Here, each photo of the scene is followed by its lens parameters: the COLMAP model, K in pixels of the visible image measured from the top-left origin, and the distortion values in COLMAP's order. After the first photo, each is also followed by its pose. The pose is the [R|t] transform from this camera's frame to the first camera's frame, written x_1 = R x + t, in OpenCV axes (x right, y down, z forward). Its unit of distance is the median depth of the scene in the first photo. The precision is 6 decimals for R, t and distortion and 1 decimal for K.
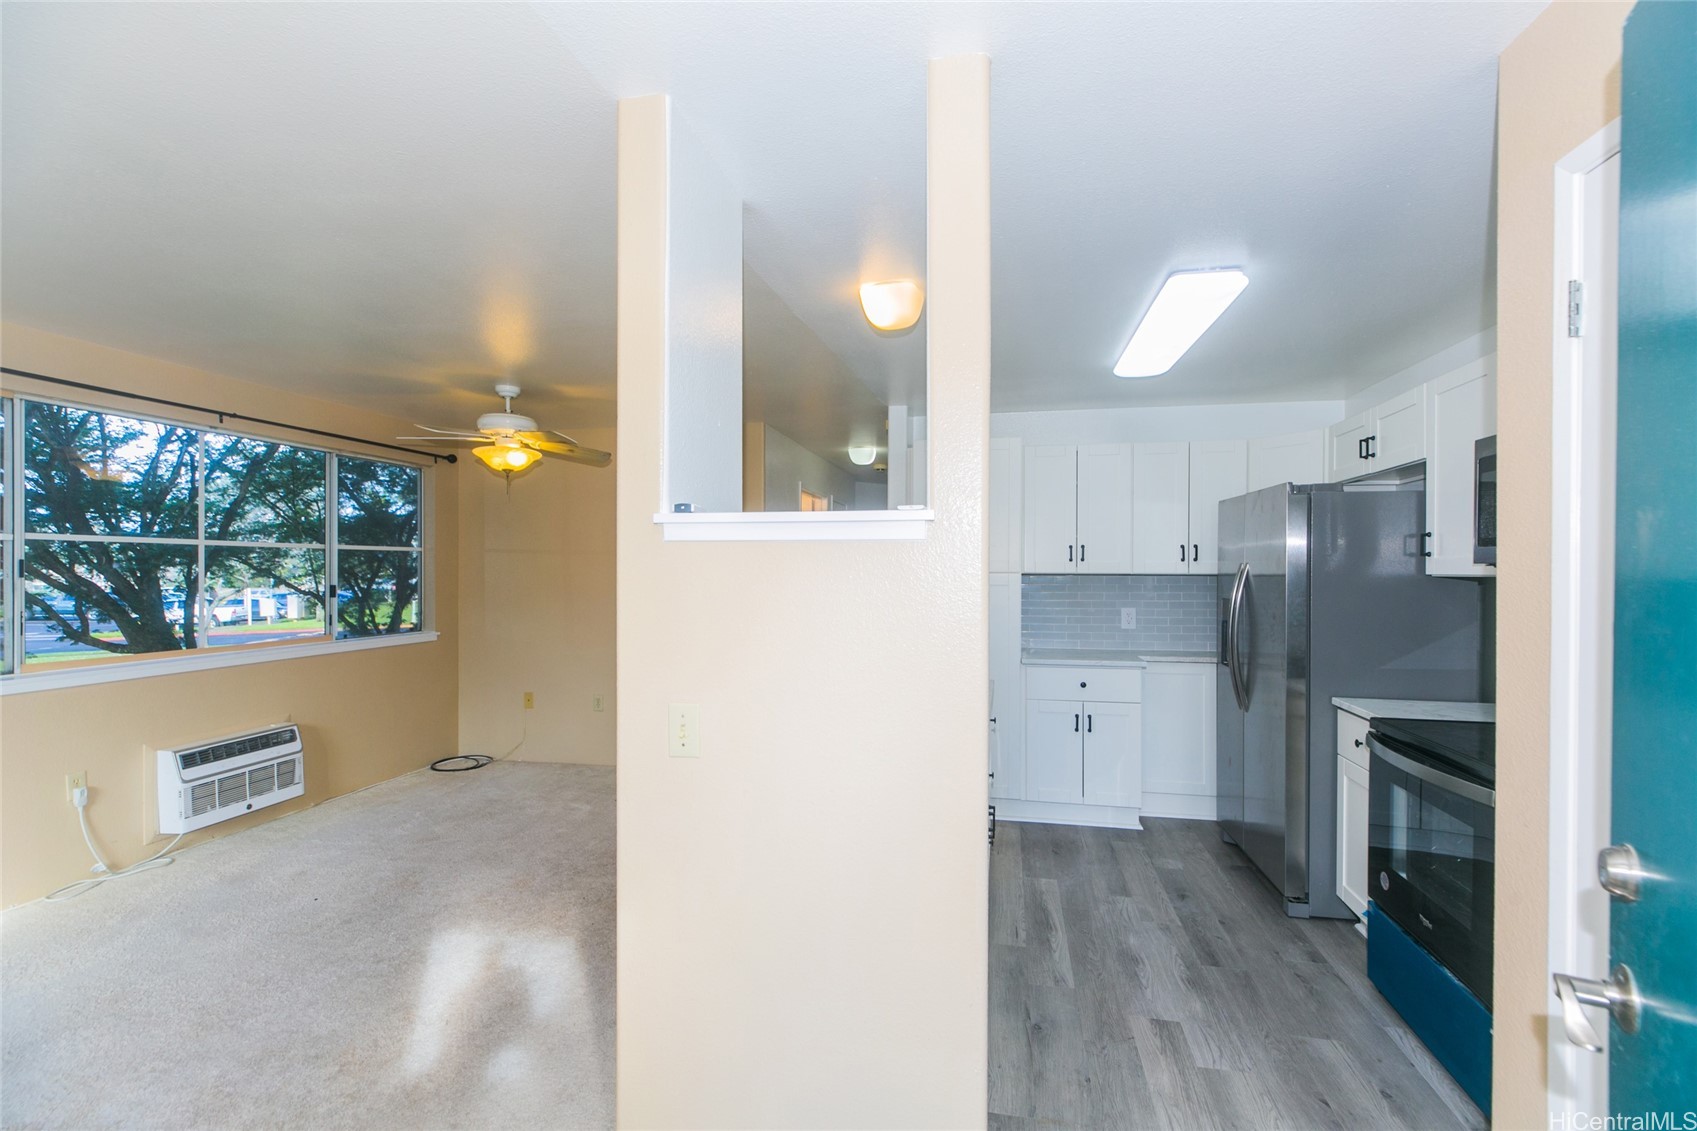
lens RADIAL K [[771.4, 0, 857.3], [0, 771.4, 563.4], [0, 0, 1]] dist [0.009641, -0.005804]
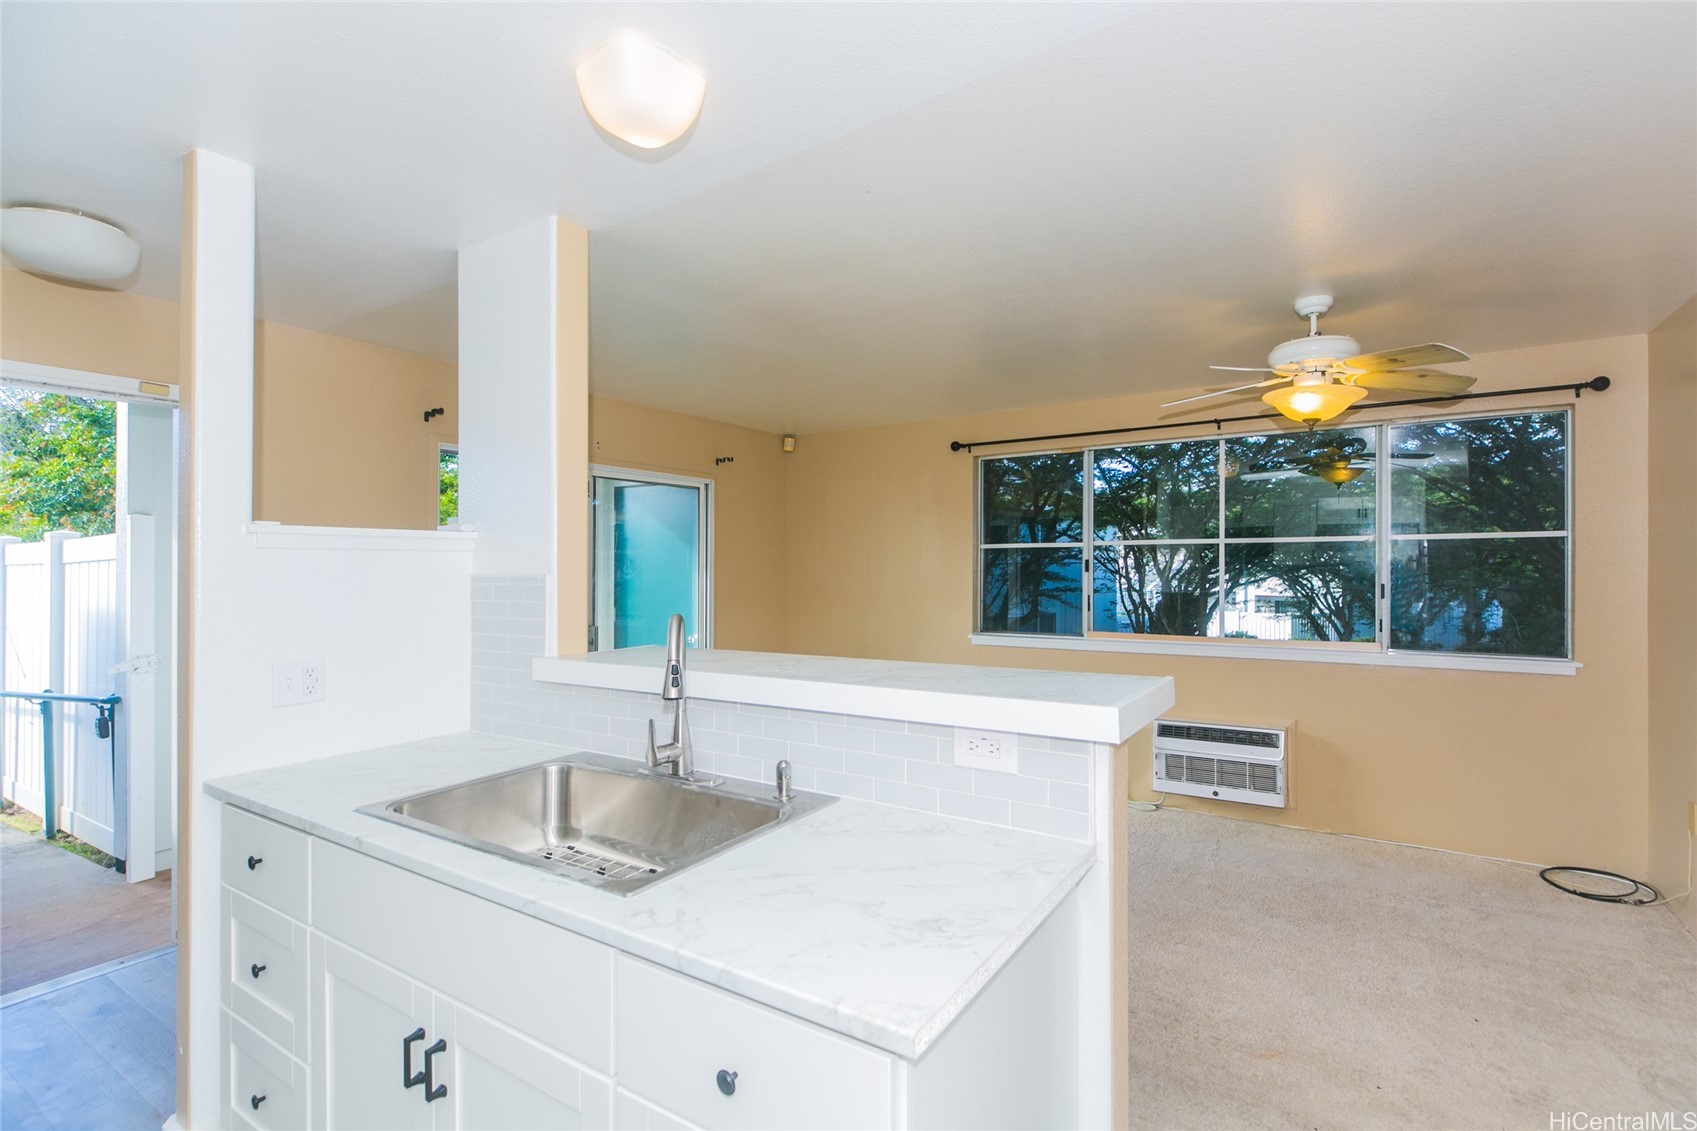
lens RADIAL K [[771.4, 0, 873.0], [0, 771.4, 558.6], [0, 0, 1]] dist [0.009641, -0.005804]
pose [[-0.347509, -0.005186, -0.937662, 0.330498], [0.012666, 0.999868, -0.010224, 0.002523], [0.937591, -0.015430, -0.347397, 0.874654]]
